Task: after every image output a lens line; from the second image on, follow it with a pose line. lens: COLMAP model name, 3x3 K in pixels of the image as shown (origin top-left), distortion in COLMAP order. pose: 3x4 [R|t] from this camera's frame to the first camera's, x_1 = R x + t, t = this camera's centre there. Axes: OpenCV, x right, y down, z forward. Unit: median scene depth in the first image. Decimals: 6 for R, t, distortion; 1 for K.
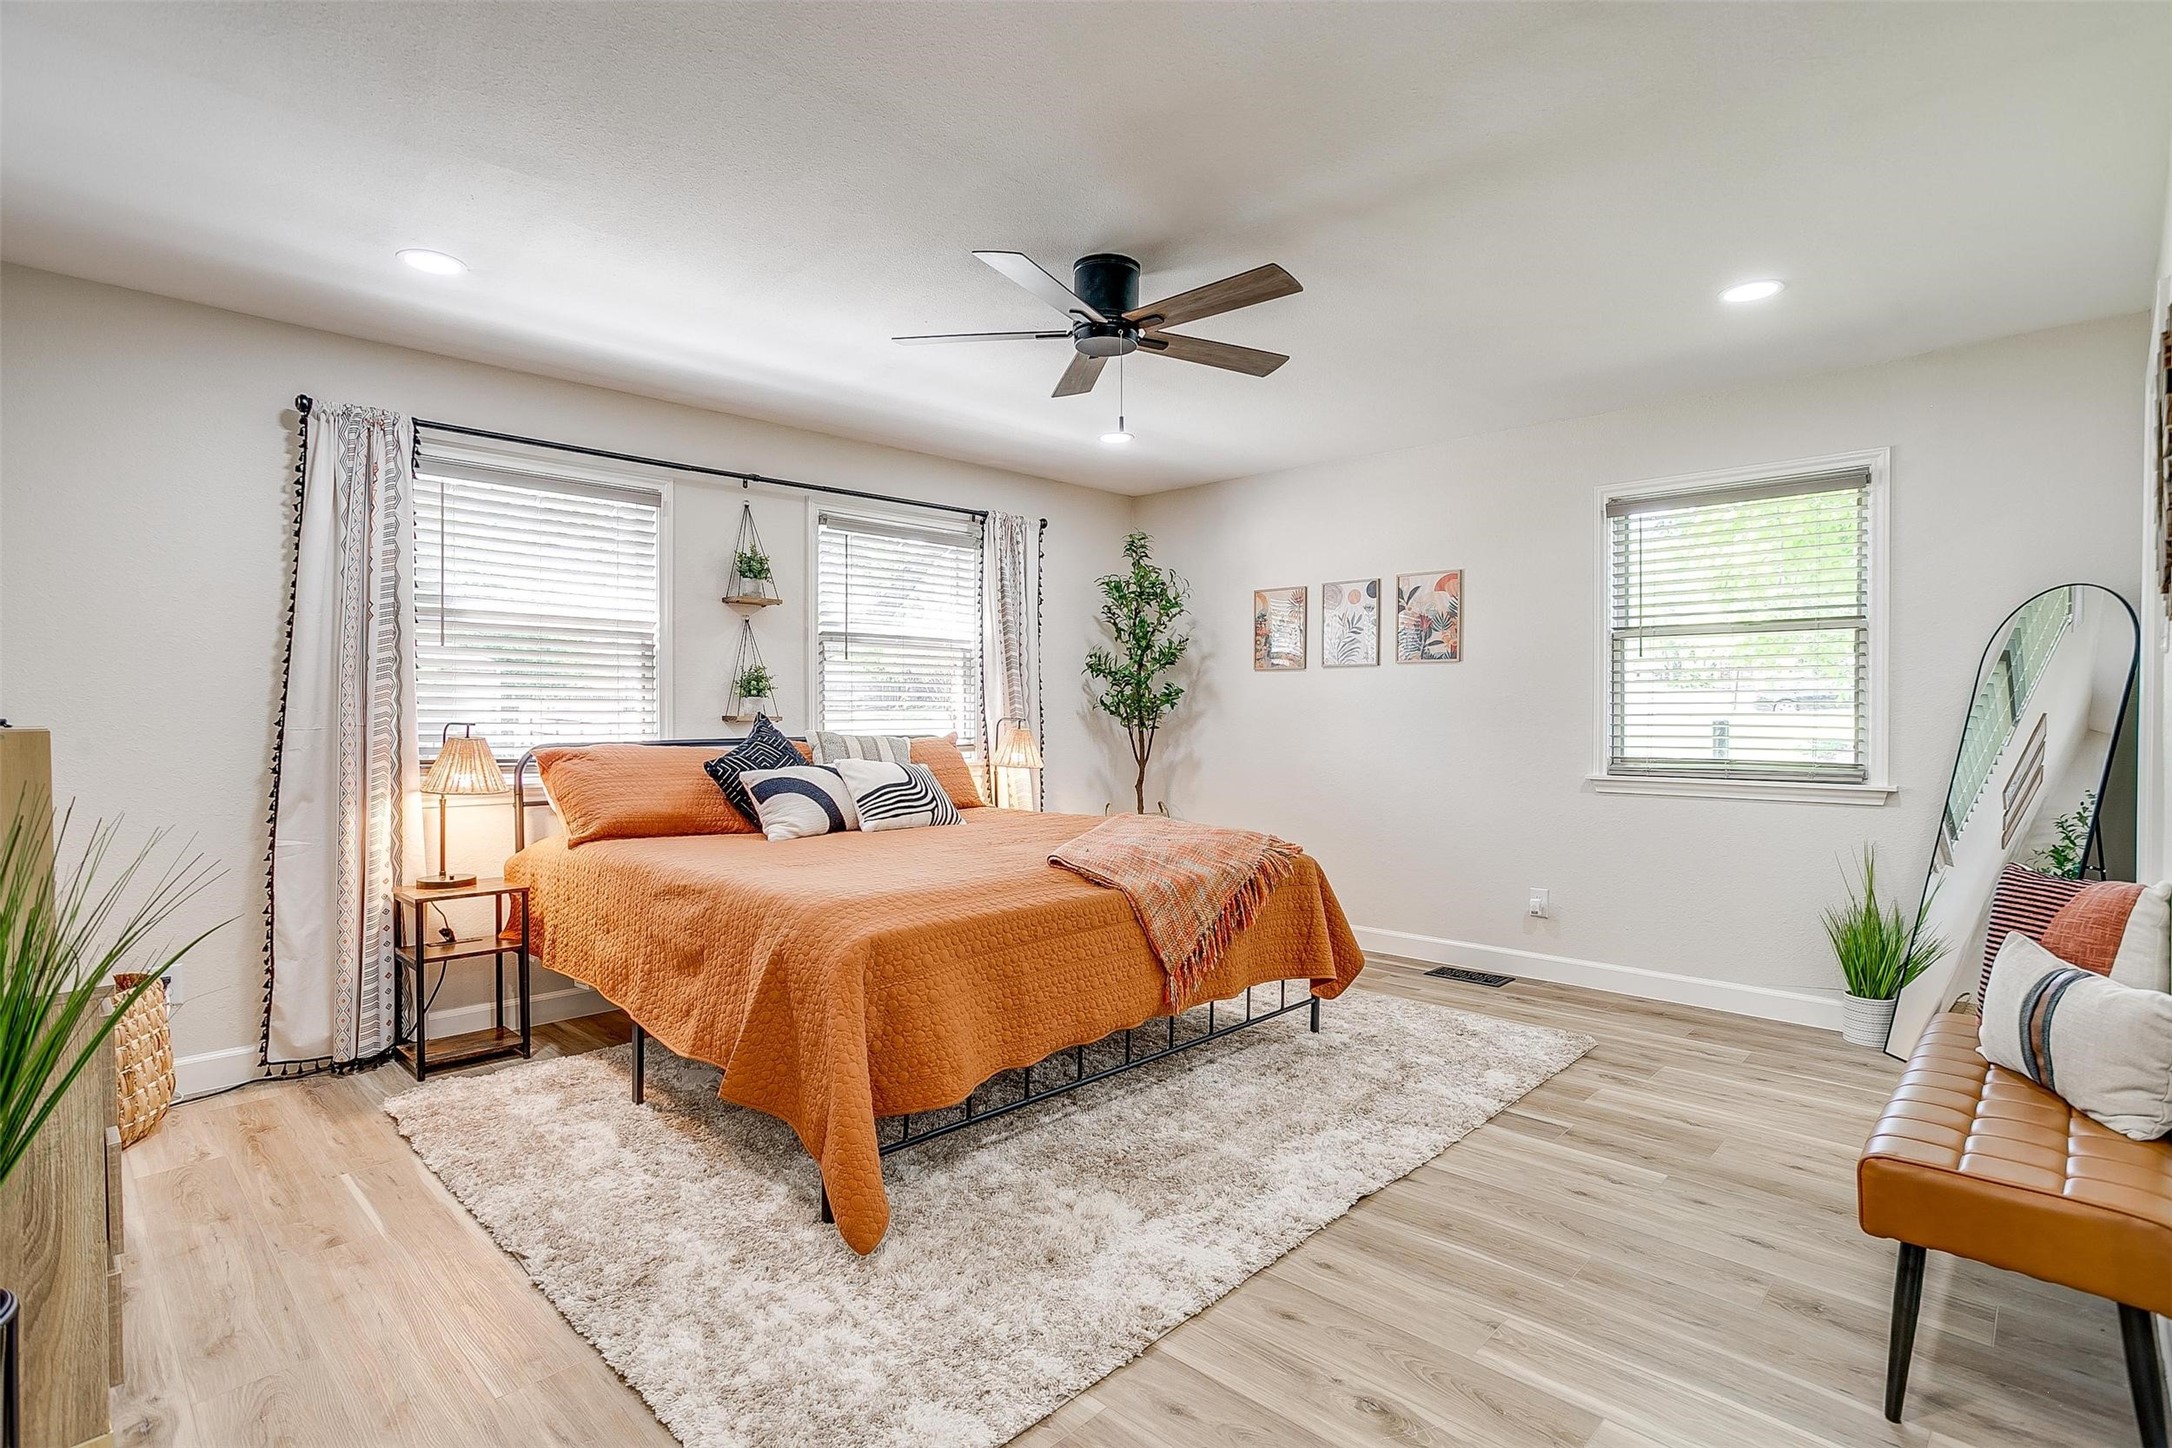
lens RADIAL K [[1074.3, 0, 1086.0], [0, 1074.3, 724.0], [0, 0, 1]] dist [0.000089, -0.000079]
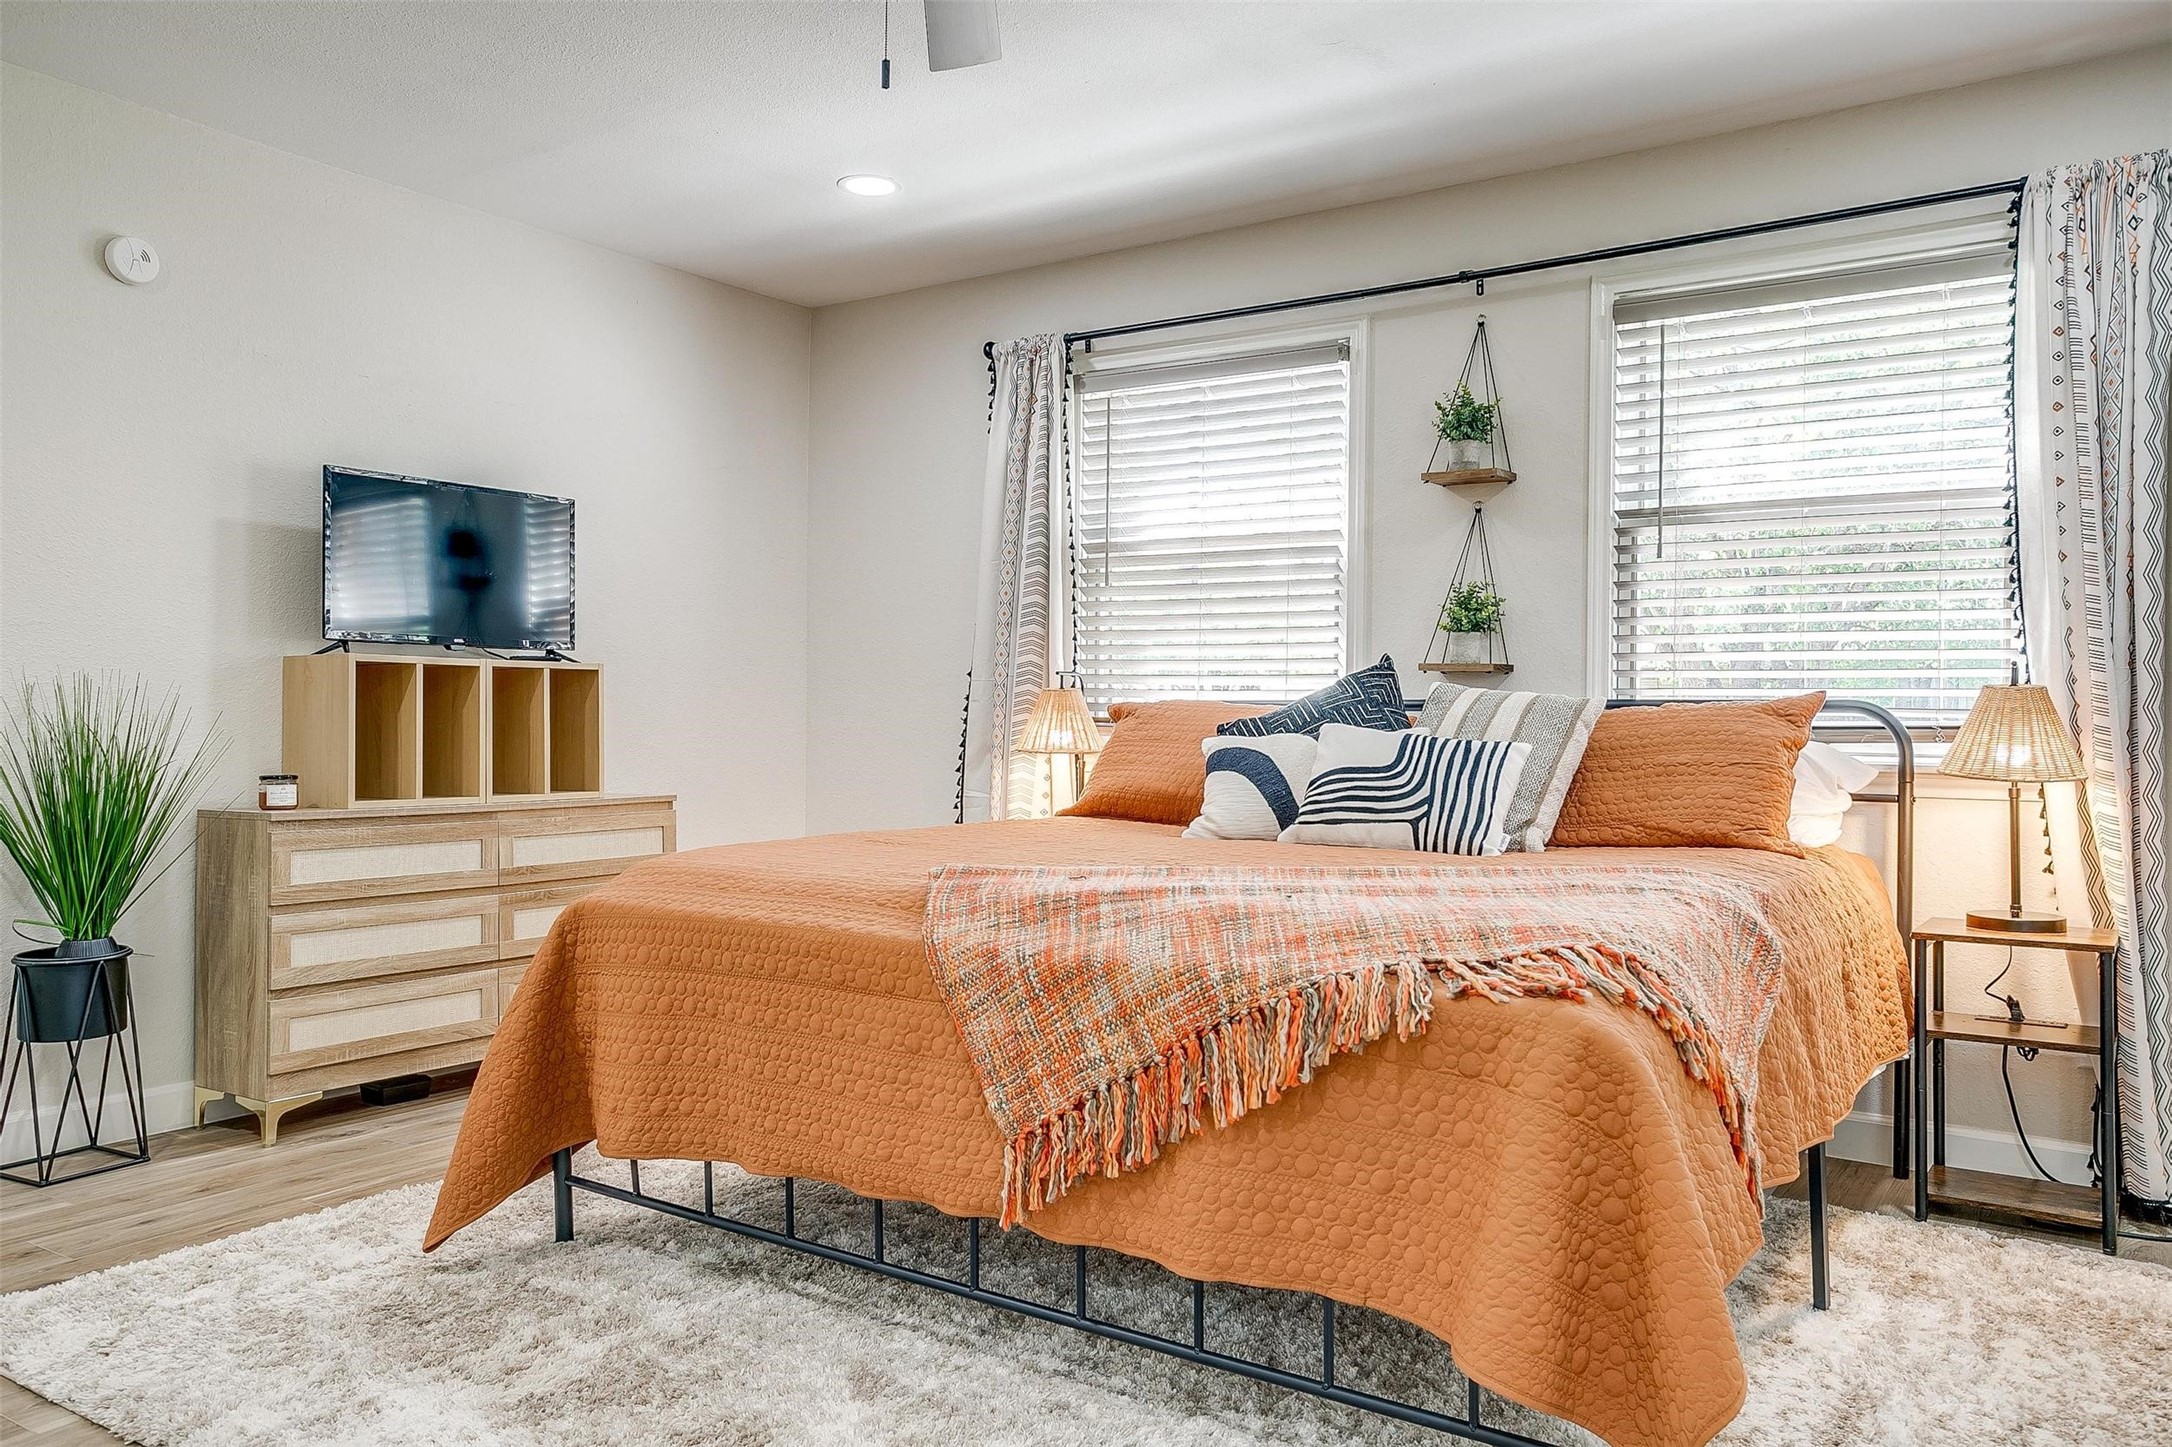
lens RADIAL K [[1575.0, 0, 1086.0], [0, 1575.0, 723.5], [0, 0, 1]] dist [0.004748, 0.003650]
pose [[0.173421, 0.007198, -0.984822, 0.618662], [-0.025077, 0.999681, 0.002891, 0.033949], [0.984529, 0.024196, 0.173546, 0.719390]]
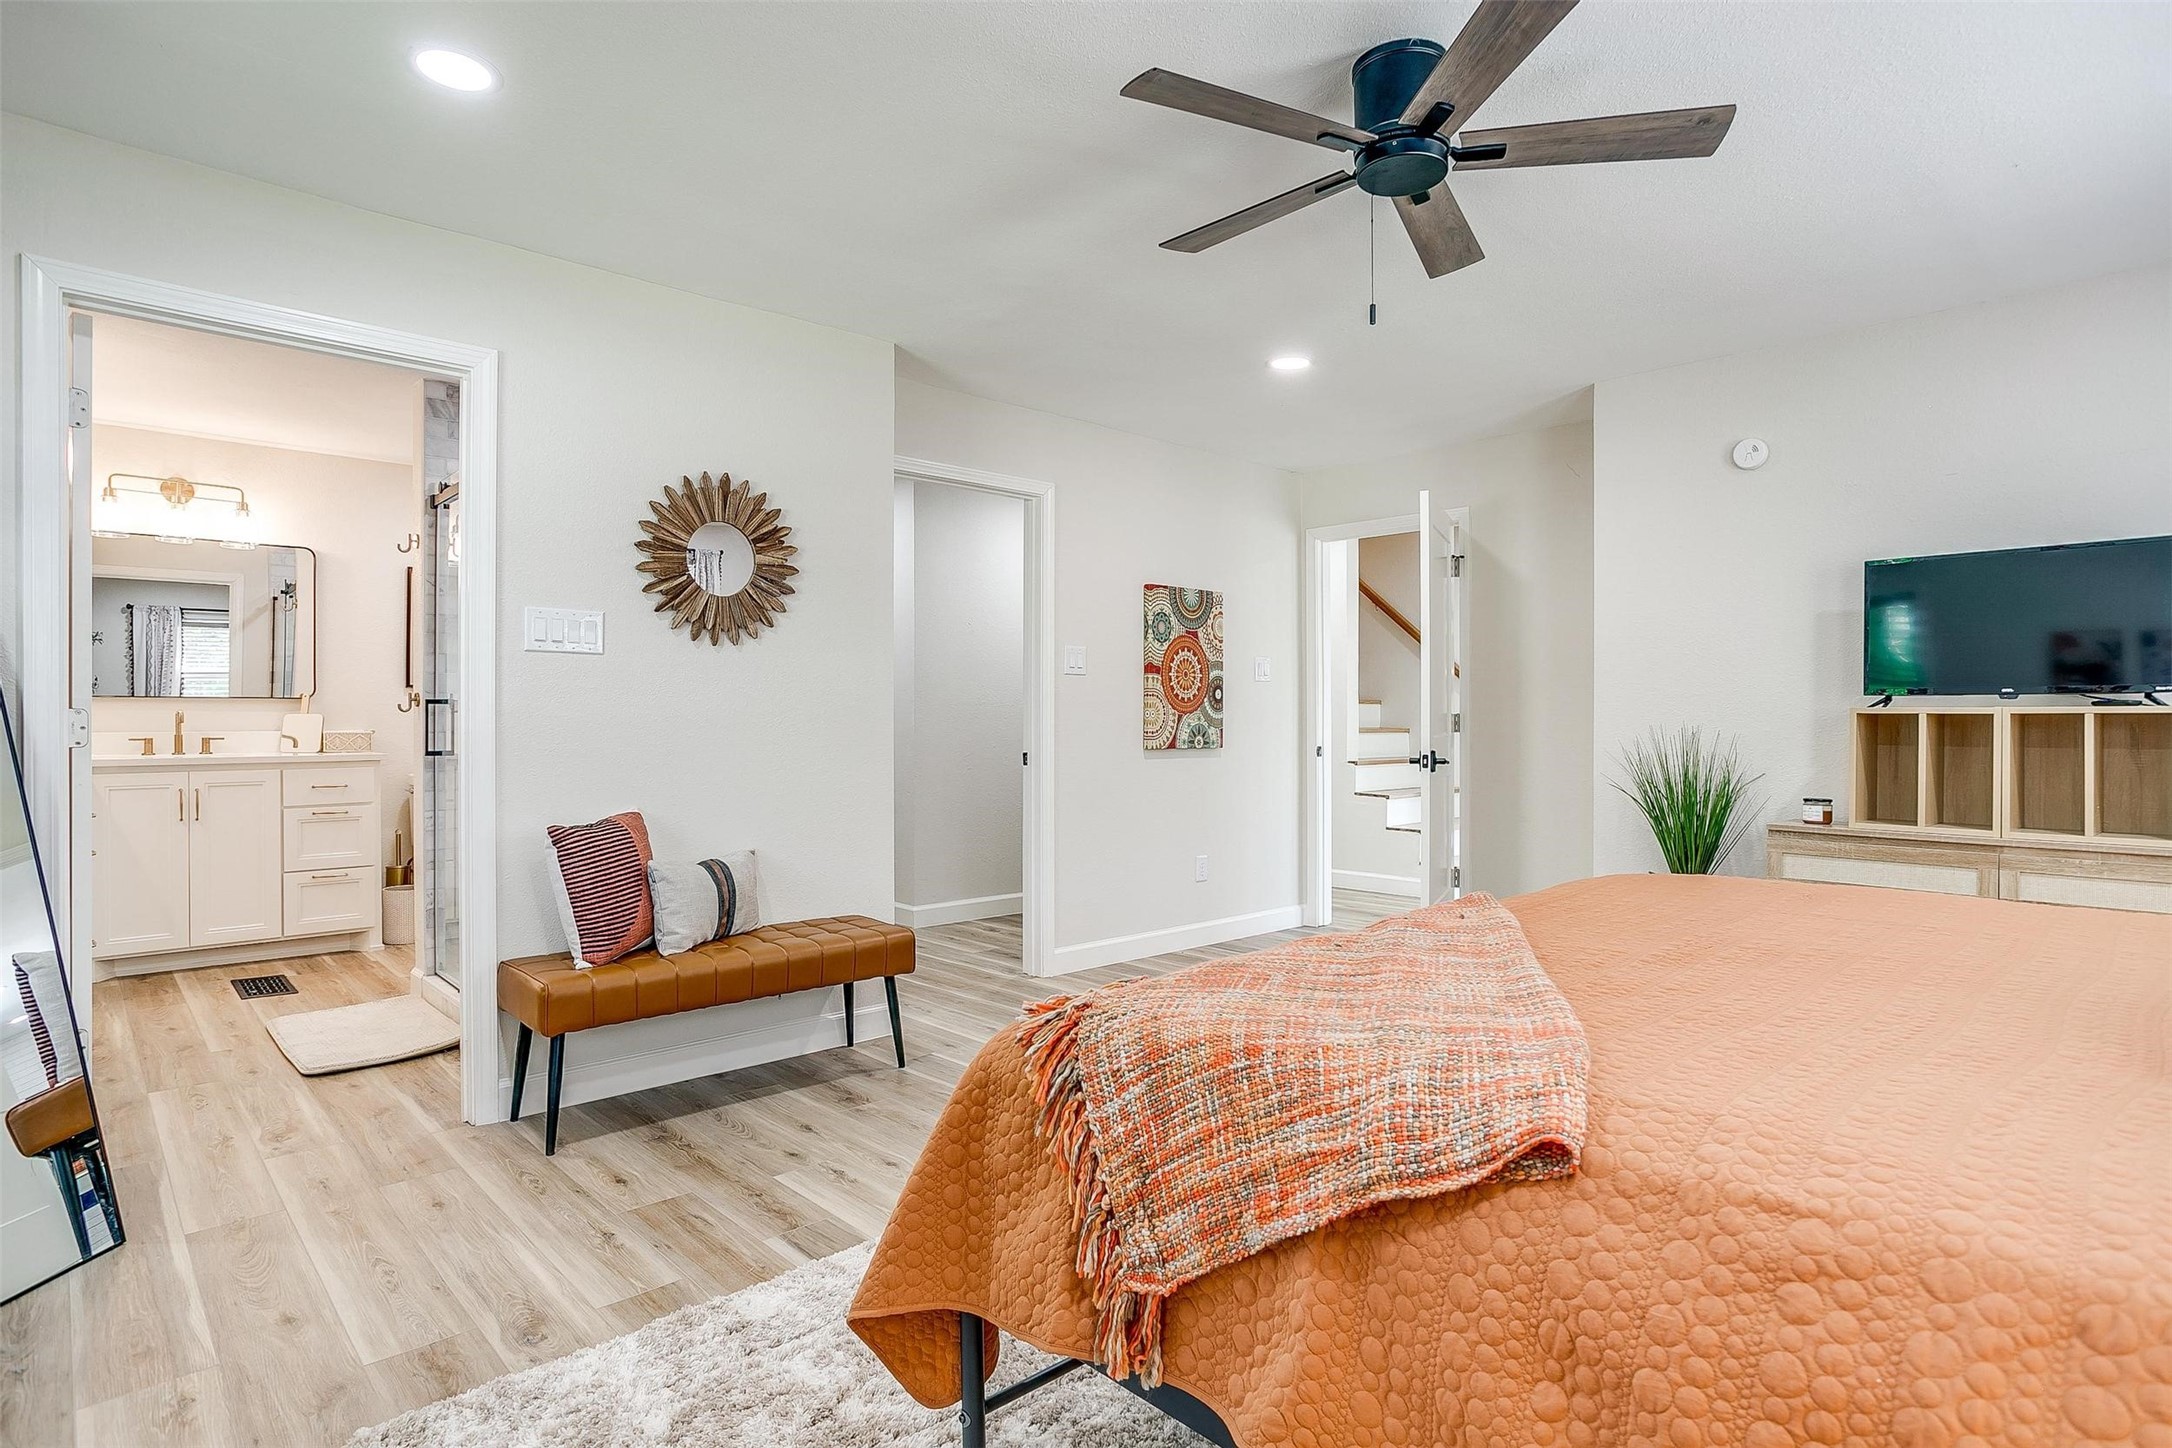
lens RADIAL K [[1104.0, 0, 1086.0], [0, 1104.0, 724.0], [0, 0, 1]] dist [-0.000928, -0.000042]
pose [[-0.999189, 0.001954, 0.040222, 0.154278], [0.002432, 0.999927, 0.011825, 0.006542], [-0.040196, 0.011913, -0.999121, 1.339676]]
